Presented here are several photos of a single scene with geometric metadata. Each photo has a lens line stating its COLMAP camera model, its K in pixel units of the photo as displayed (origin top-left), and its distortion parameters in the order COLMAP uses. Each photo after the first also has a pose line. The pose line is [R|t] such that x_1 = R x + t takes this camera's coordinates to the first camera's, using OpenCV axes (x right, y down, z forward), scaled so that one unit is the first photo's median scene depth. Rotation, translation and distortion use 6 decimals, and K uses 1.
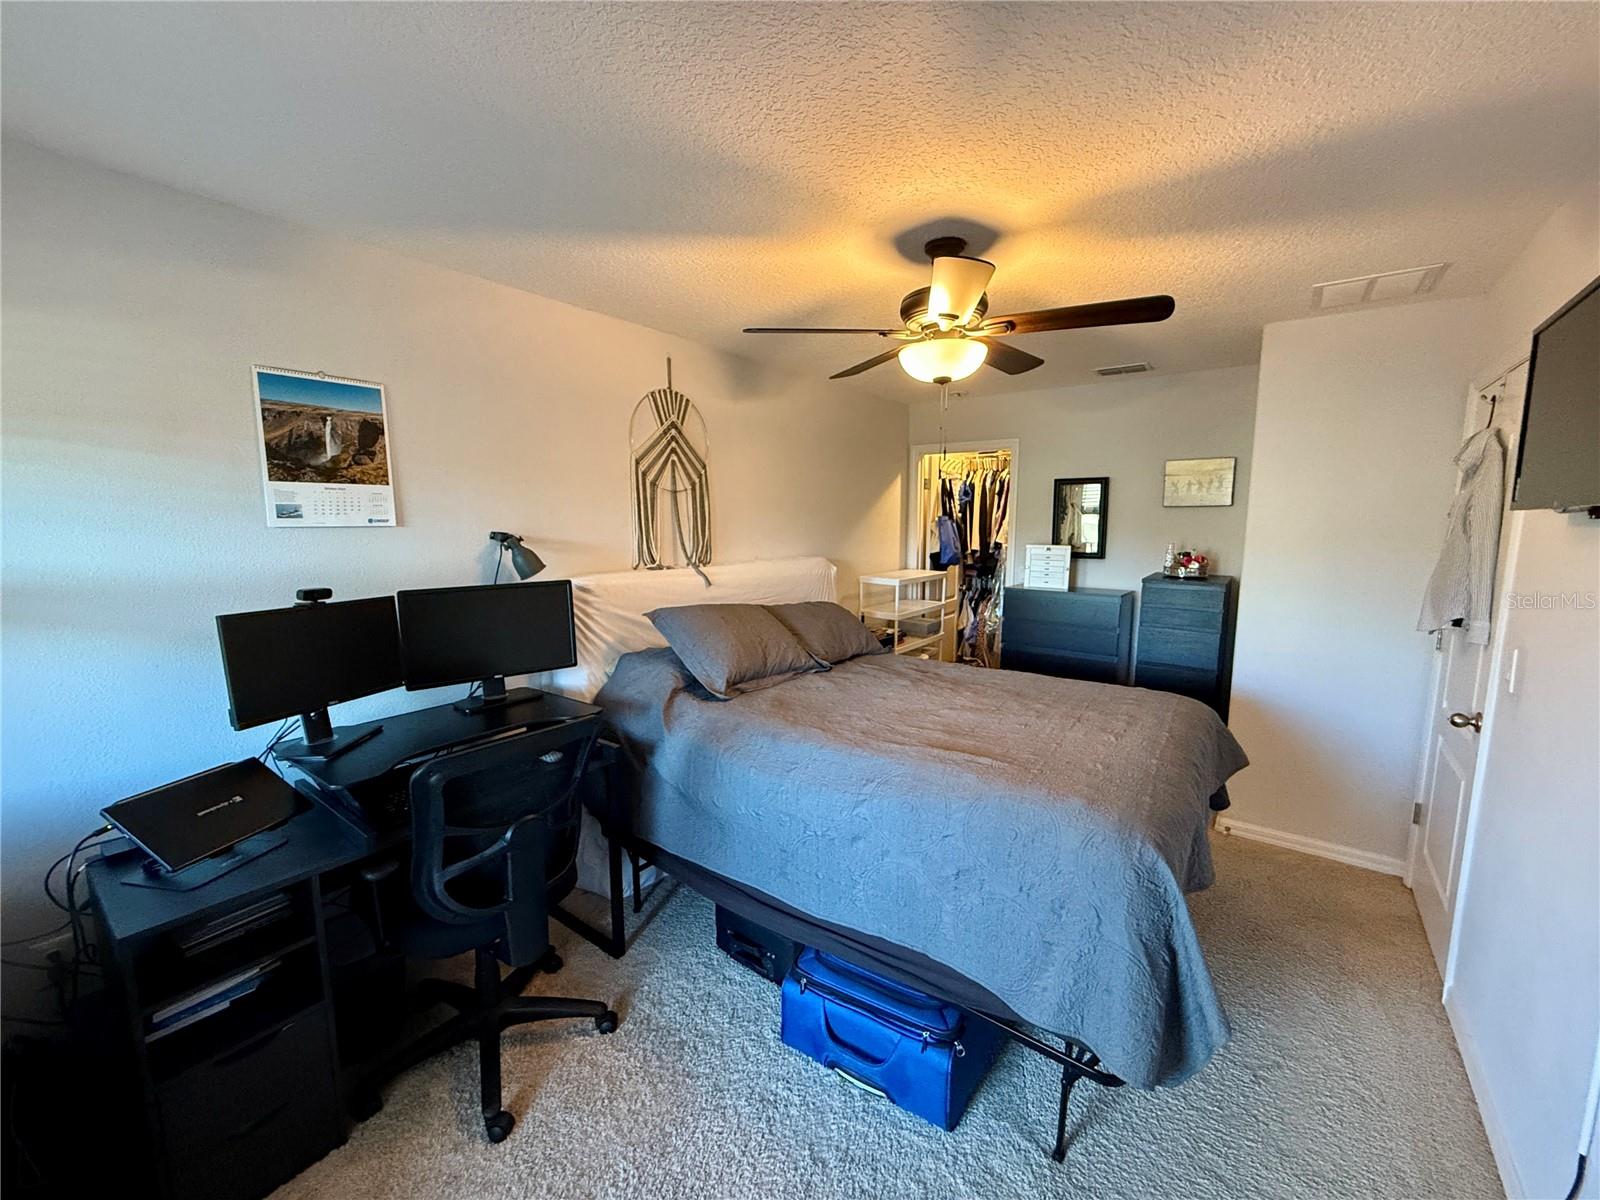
lens RADIAL K [[635.1, 0, 800.5], [0, 635.1, 601.5], [0, 0, 1]] dist [-0.000758, -0.000221]
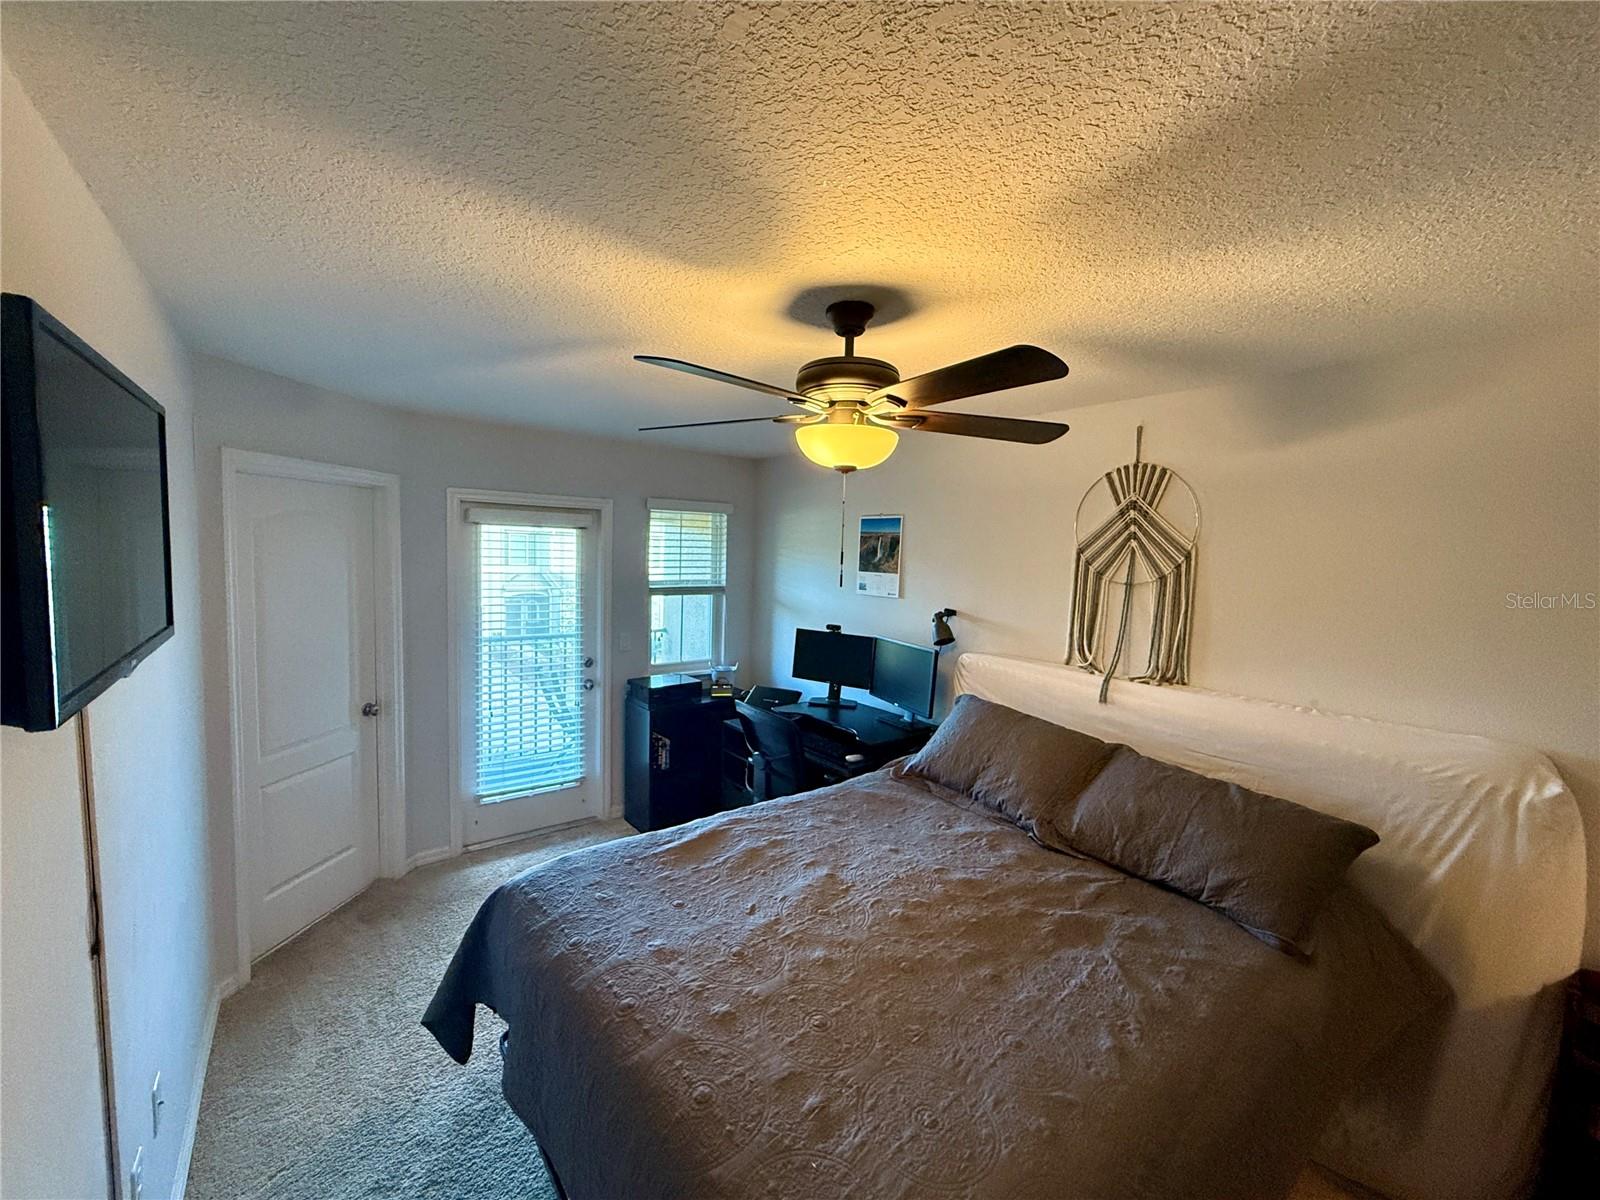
lens RADIAL K [[635.1, 0, 797.4], [0, 635.1, 600.9], [0, 0, 1]] dist [-0.000758, -0.000221]
pose [[-0.253621, 0.069610, -0.964796, 0.753712], [-0.158008, 0.981029, 0.112318, -0.188555], [0.954311, 0.180932, -0.237810, 0.841496]]
